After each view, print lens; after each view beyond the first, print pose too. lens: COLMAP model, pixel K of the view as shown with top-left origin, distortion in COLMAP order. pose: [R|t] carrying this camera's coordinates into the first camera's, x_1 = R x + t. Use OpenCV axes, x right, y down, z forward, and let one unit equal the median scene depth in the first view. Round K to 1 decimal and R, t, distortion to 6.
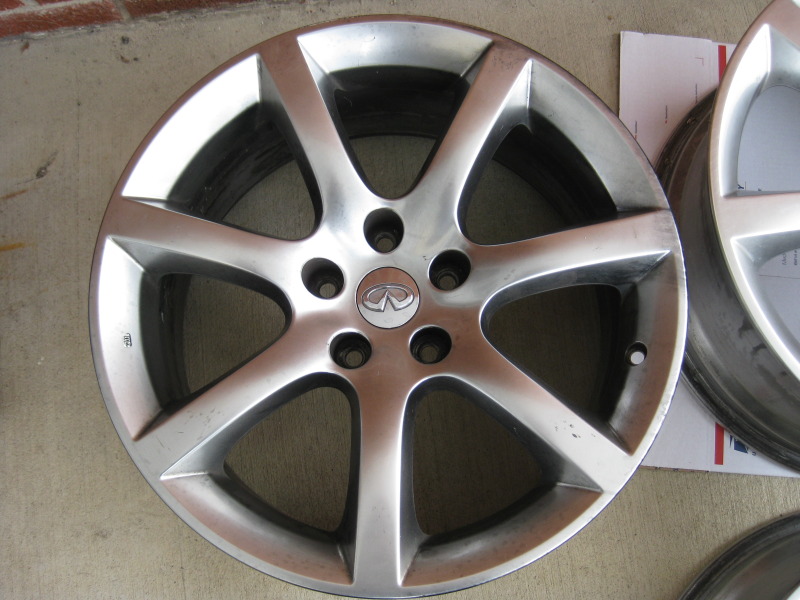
lens RADIAL K [[870.5, 0, 400.0], [0, 870.5, 300.0], [0, 0, 1]] dist [-0.139690, 0.044221]
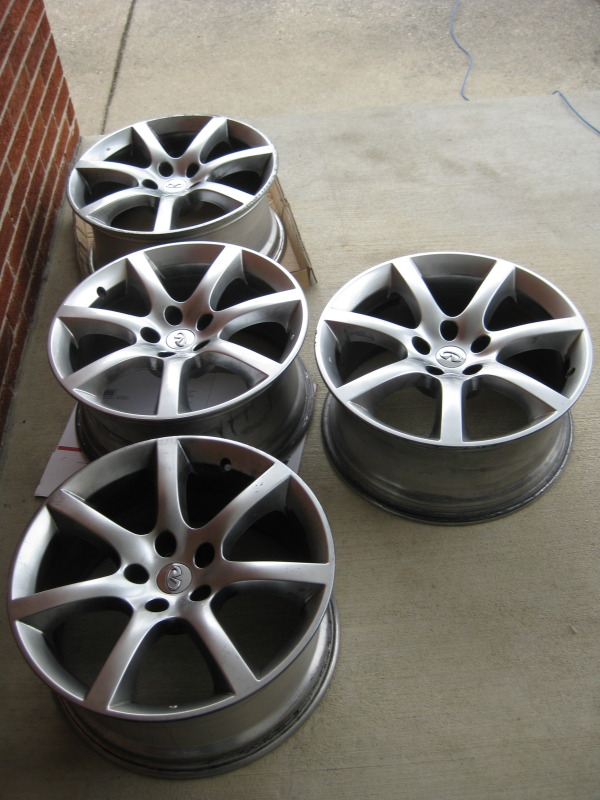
lens RADIAL K [[870.5, 0, 300.0], [0, 870.5, 400.0], [0, 0, 1]] dist [-0.139690, 0.044221]
pose [[0.085777, -0.739230, 0.667968, -0.912724], [0.983854, 0.168548, 0.060188, 0.083223], [-0.157077, 0.652020, 0.741752, -0.596799]]
